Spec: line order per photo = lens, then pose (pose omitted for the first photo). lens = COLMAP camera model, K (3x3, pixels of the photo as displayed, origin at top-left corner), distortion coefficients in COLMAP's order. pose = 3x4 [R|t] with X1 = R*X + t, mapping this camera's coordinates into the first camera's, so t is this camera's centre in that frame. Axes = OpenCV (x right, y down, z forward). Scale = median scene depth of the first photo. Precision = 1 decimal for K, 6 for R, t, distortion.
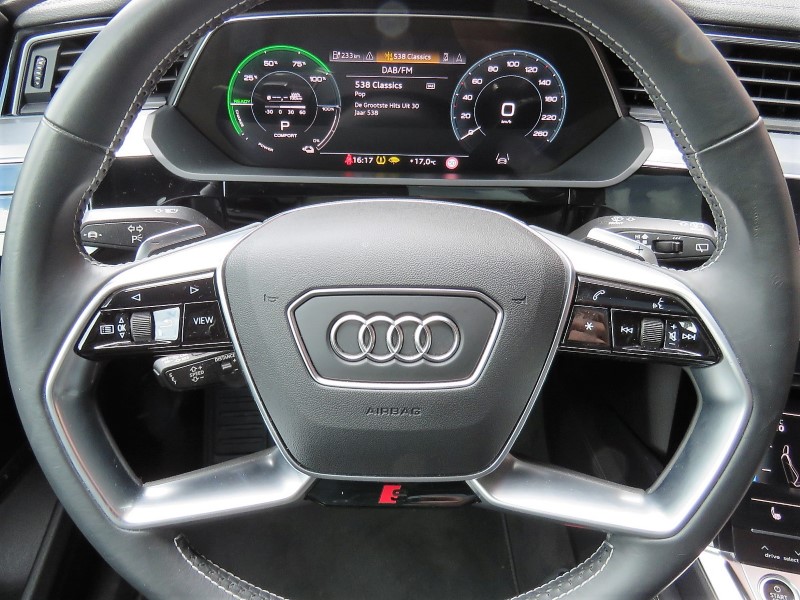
lens RADIAL K [[576.0, 0, 399.7], [0, 576.0, 300.1], [0, 0, 1]] dist [-0.022708, 0.004327]
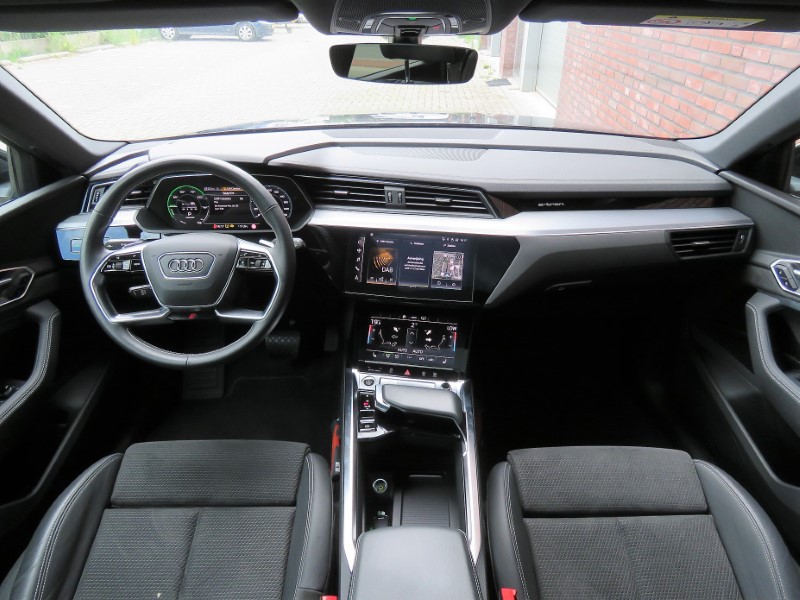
lens RADIAL K [[495.9, 0, 400.8], [0, 495.9, 299.7], [0, 0, 1]] dist [0.038123, 0.000754]
pose [[0.999278, -0.023152, -0.030118, 0.896147], [0.018566, 0.989330, -0.144503, 0.474122], [0.033142, 0.143840, 0.989046, -1.291114]]
